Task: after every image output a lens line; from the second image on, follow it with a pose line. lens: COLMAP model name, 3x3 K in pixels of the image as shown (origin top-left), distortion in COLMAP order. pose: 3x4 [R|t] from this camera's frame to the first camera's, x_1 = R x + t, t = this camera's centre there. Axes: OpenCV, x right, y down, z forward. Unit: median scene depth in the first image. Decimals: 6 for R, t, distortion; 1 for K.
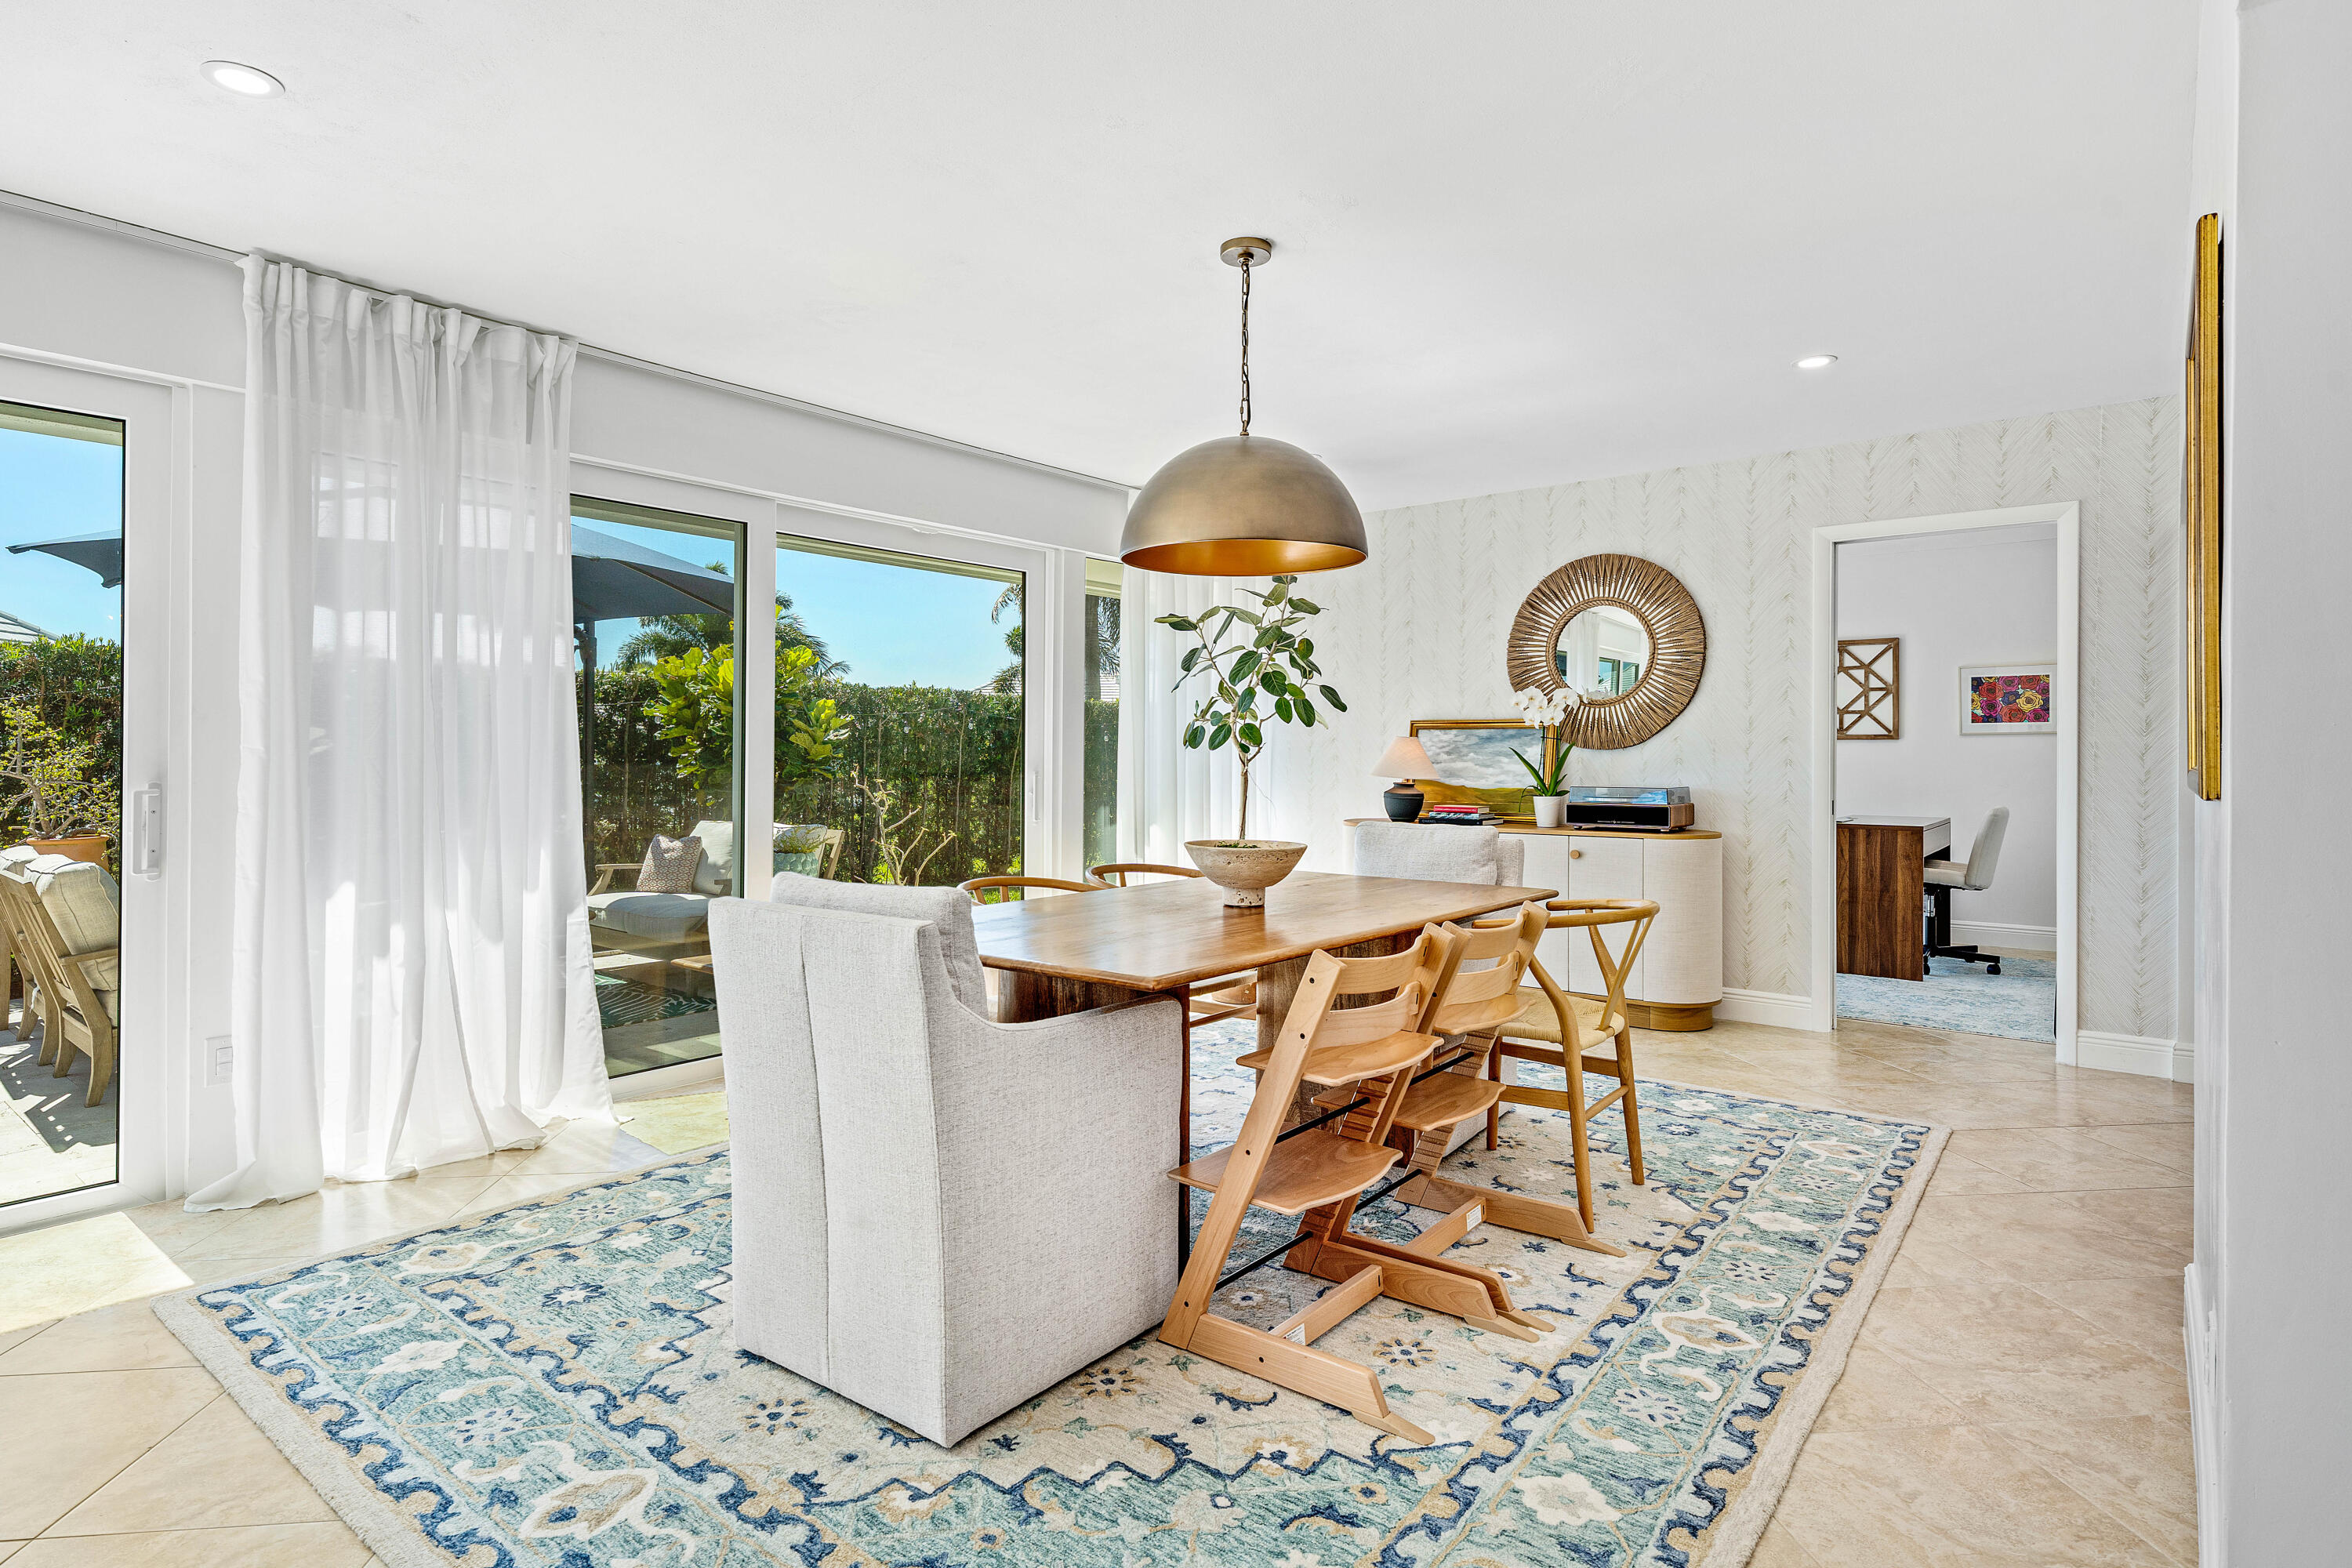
lens RADIAL K [[1210.9, 0, 1161.7], [0, 1210.9, 762.5], [0, 0, 1]] dist [0.000302, 0.000797]
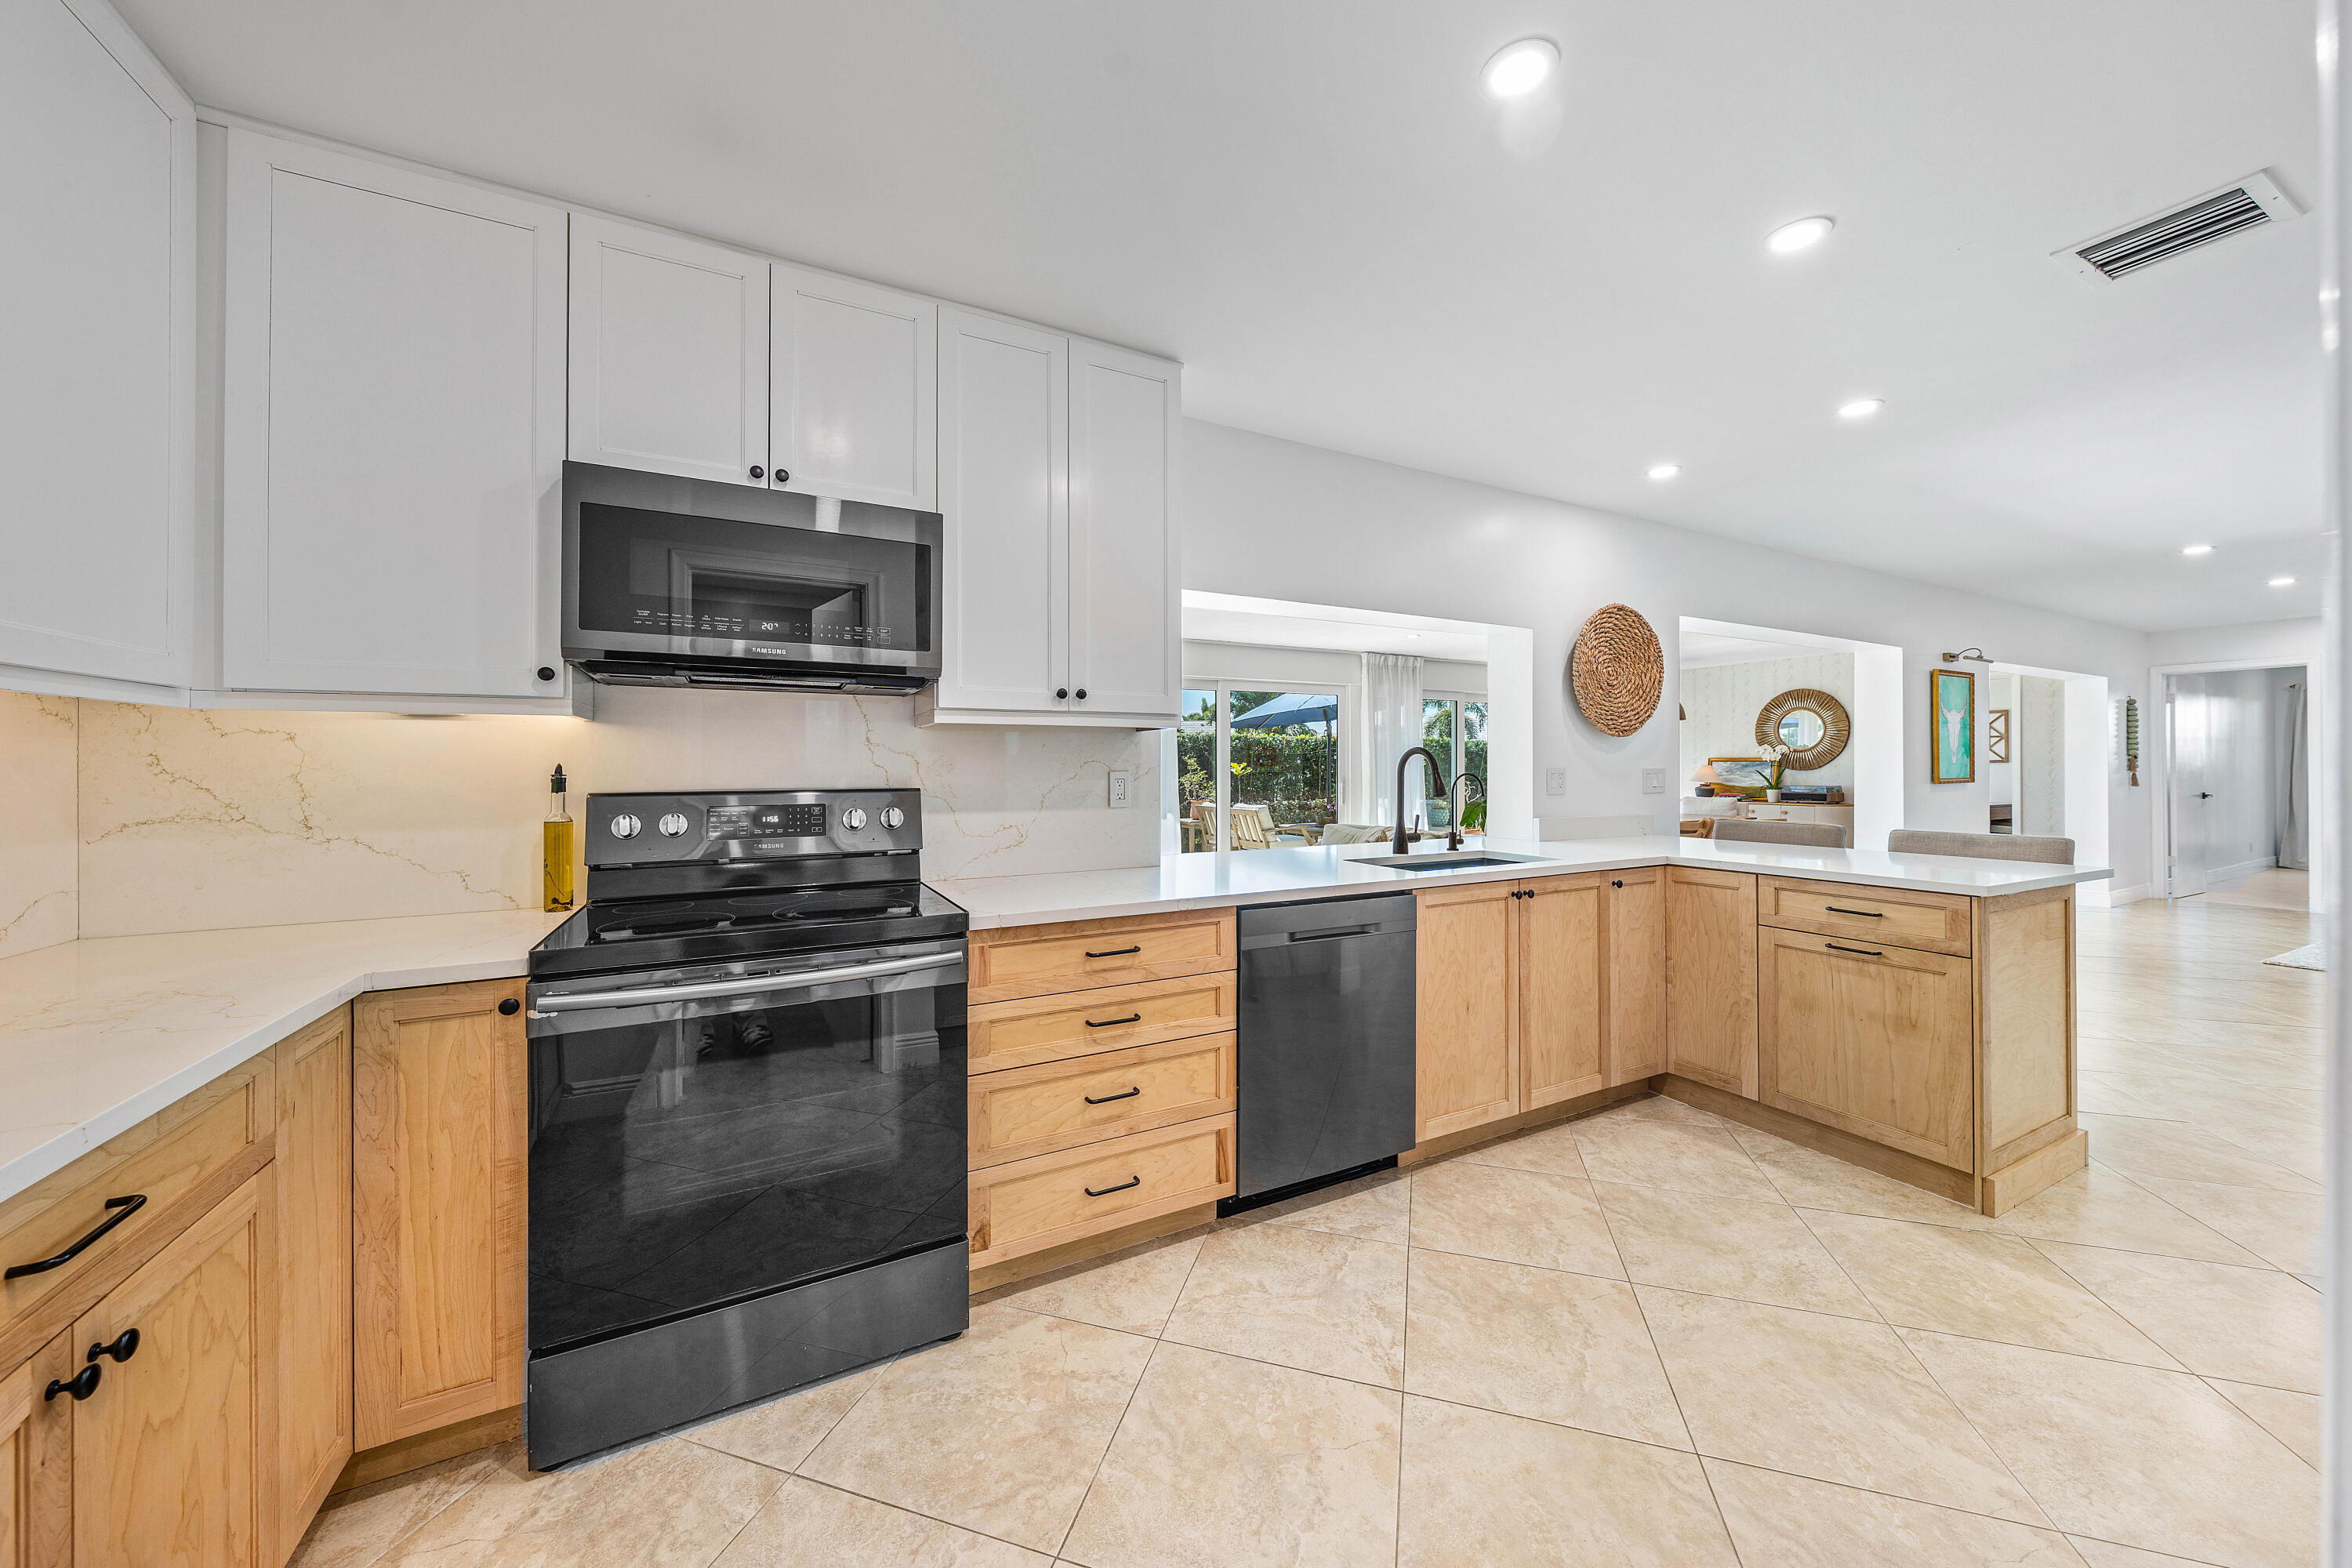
lens RADIAL K [[809.3, 0, 1159.1], [0, 809.3, 771.9], [0, 0, 1]] dist [-0.024586, -0.000336]
pose [[0.914788, -0.004765, -0.403905, -0.295231], [0.002559, 0.999979, -0.006003, -0.002263], [0.403925, 0.004458, 0.914781, -1.742803]]
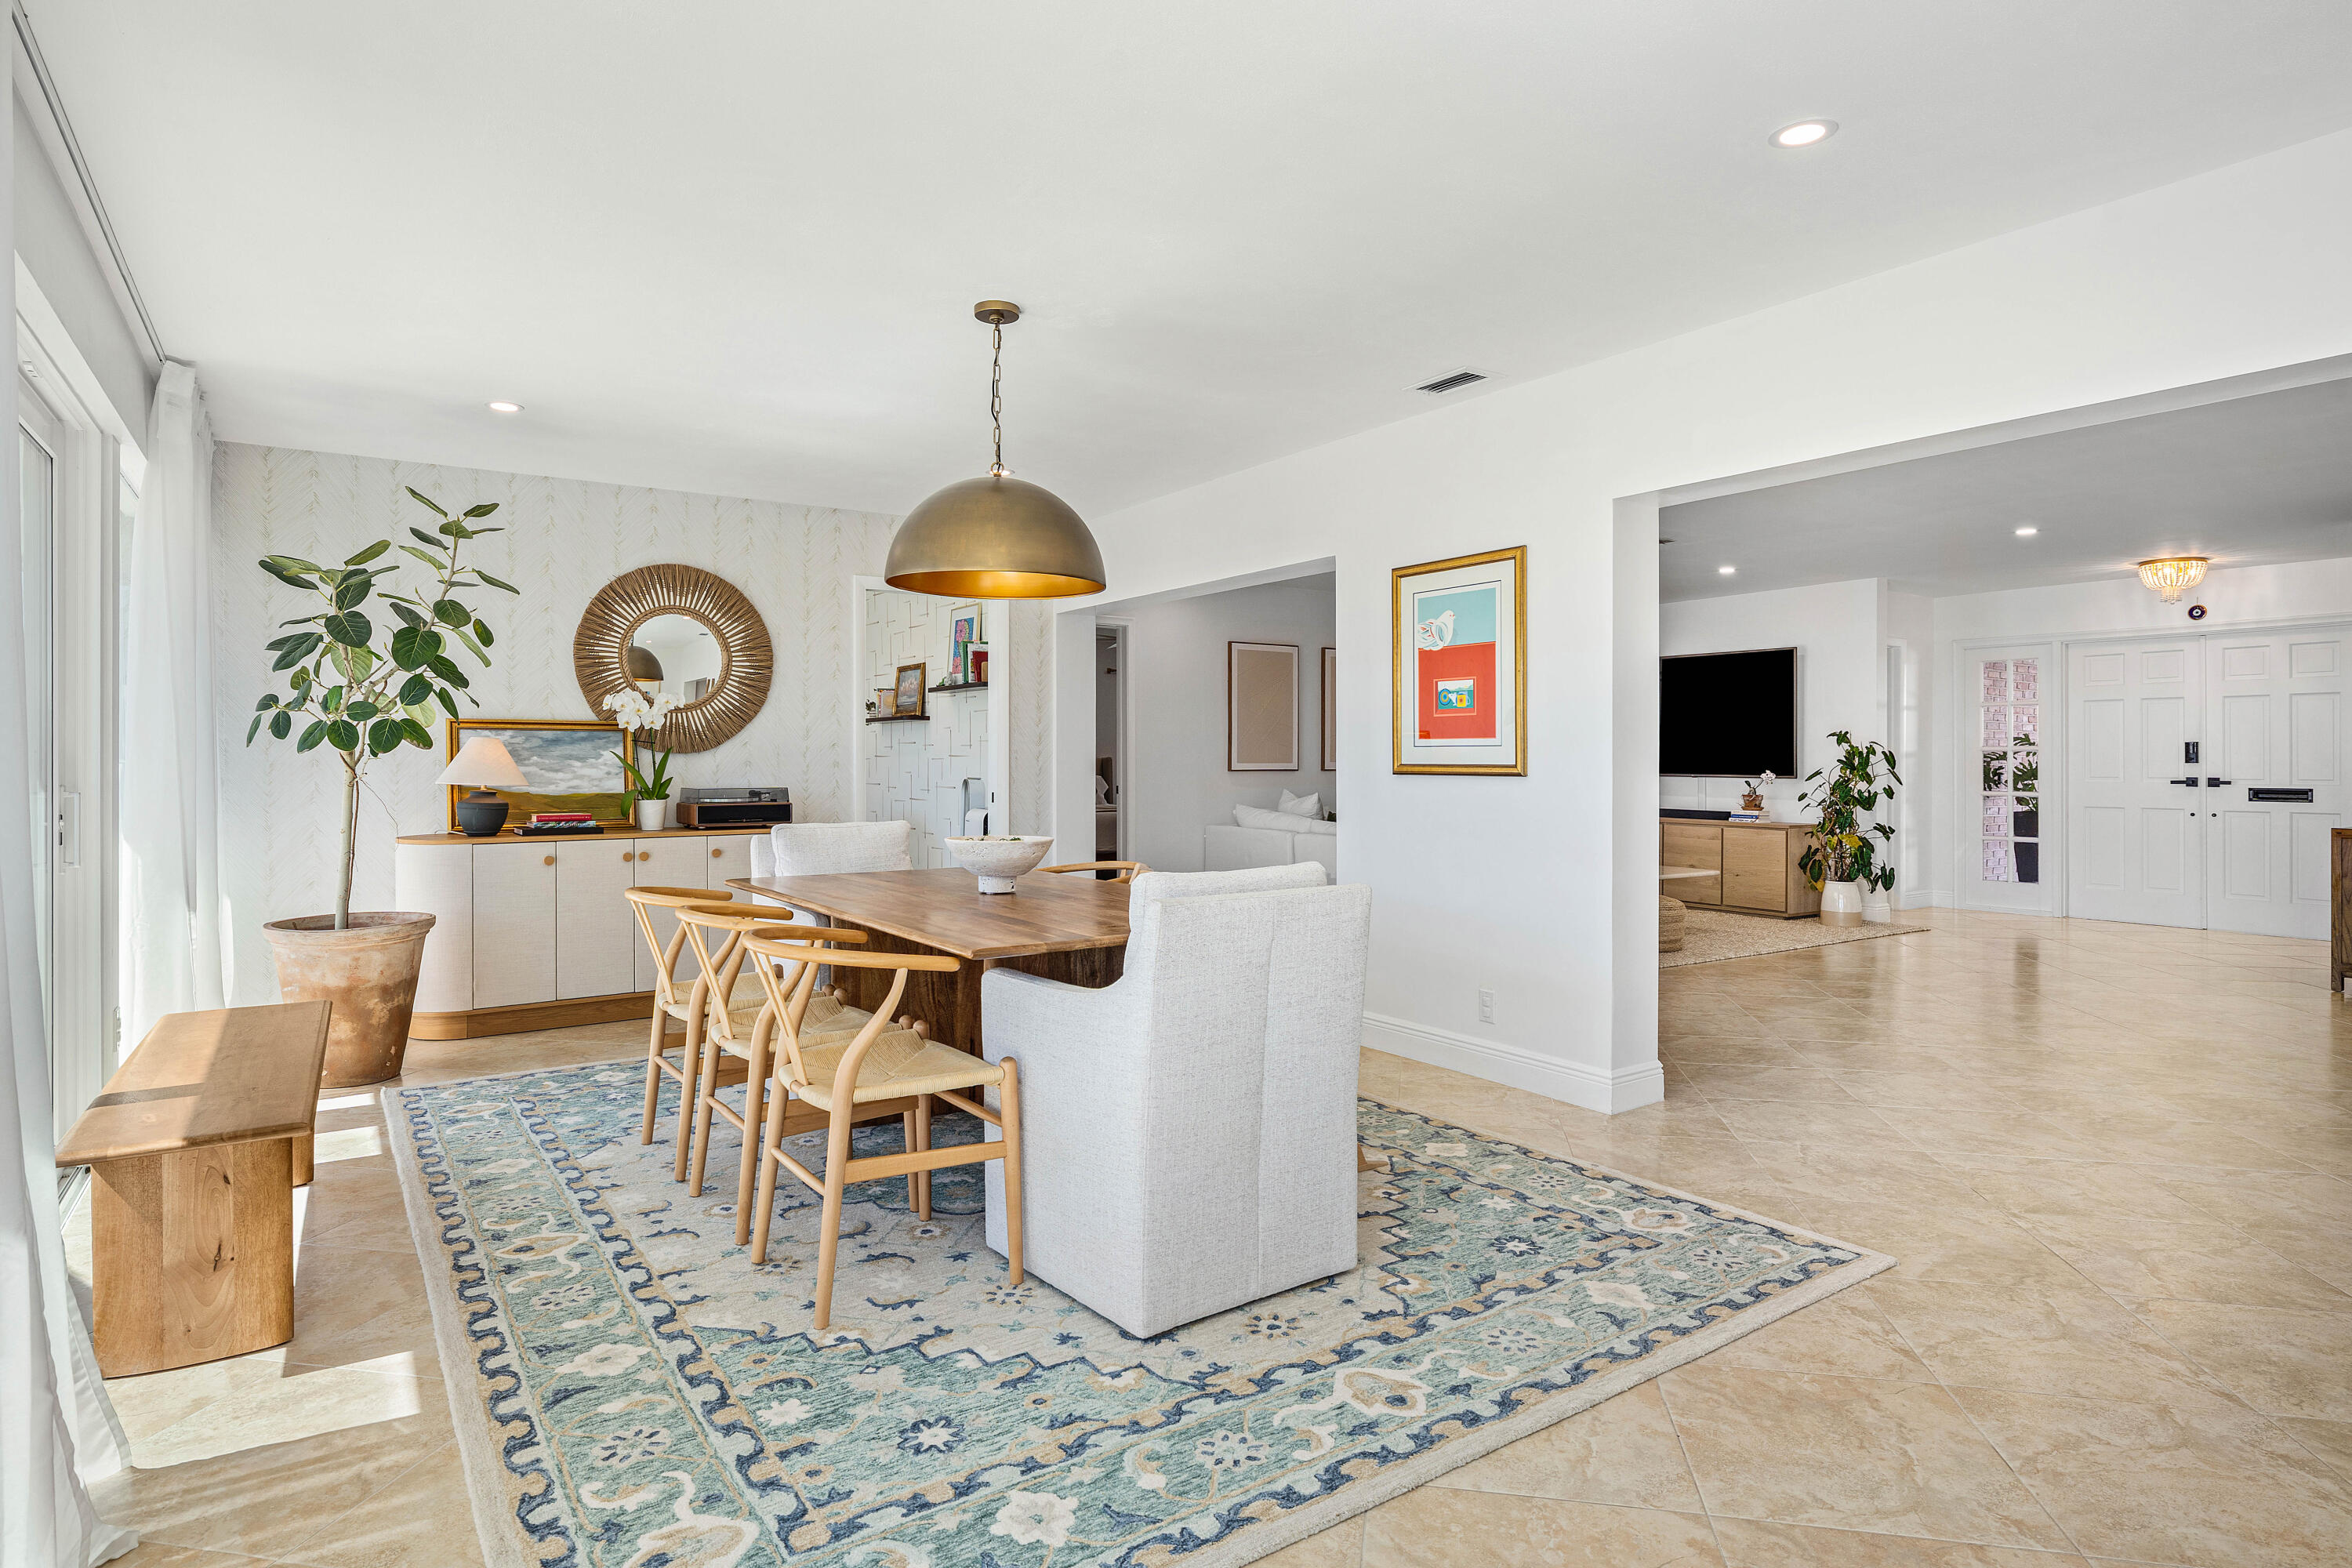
lens RADIAL K [[1279.4, 0, 1200.1], [0, 1279.4, 765.0], [0, 0, 1]] dist [-0.001053, 0.000332]
pose [[0.279153, -0.006465, 0.960225, -1.025349], [0.009593, 0.999946, 0.003943, -0.001294], [-0.960199, 0.008110, 0.279200, 0.491411]]
